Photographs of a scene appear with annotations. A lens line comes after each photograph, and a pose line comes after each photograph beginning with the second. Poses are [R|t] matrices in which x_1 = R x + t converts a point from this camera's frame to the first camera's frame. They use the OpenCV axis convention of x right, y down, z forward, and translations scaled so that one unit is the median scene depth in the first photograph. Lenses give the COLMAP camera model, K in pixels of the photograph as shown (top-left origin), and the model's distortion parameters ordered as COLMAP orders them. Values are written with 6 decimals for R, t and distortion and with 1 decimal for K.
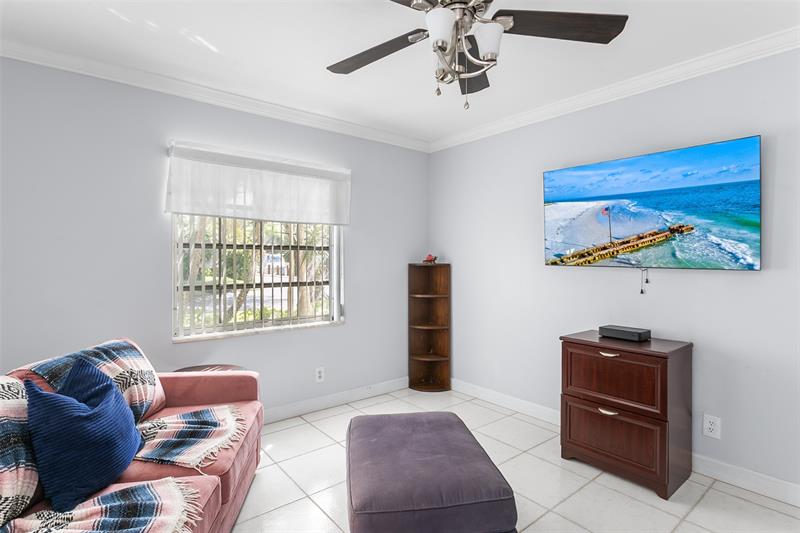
lens RADIAL K [[408.0, 0, 384.4], [0, 408.0, 268.4], [0, 0, 1]] dist [0.003641, 0.000744]
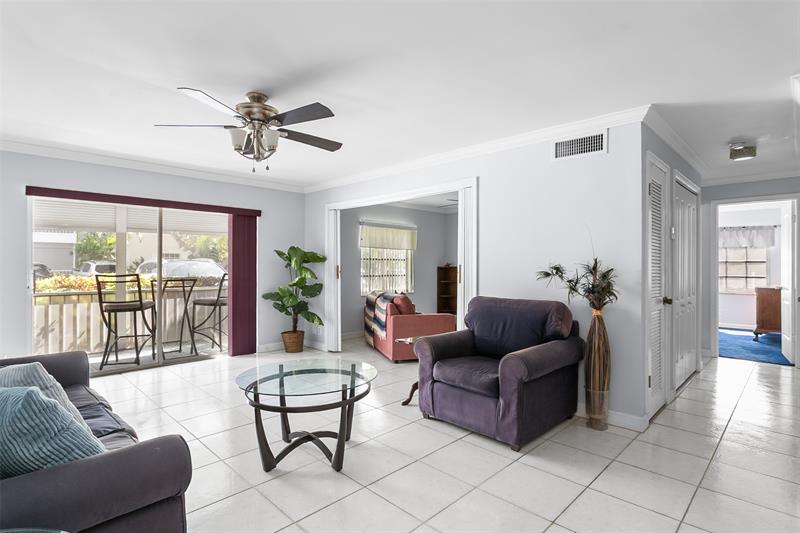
lens RADIAL K [[405.3, 0, 400.0], [0, 405.3, 266.5], [0, 0, 1]] dist [0.000335, 0.000430]
pose [[0.989865, -0.009572, 0.141687, -0.505375], [0.013300, 0.999589, -0.025389, 0.046821], [-0.141386, 0.027016, 0.989586, -1.241678]]
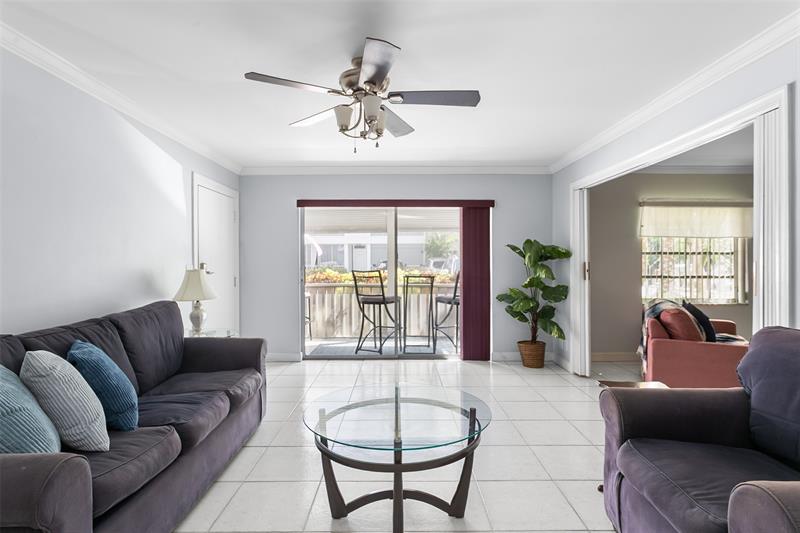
lens RADIAL K [[413.6, 0, 404.2], [0, 413.6, 263.6], [0, 0, 1]] dist [-0.002078, 0.000762]
pose [[0.804765, -0.006922, -0.593553, -0.215154], [-0.009090, 0.999671, -0.023982, 0.036357], [0.593524, 0.024695, 0.804438, -0.925044]]
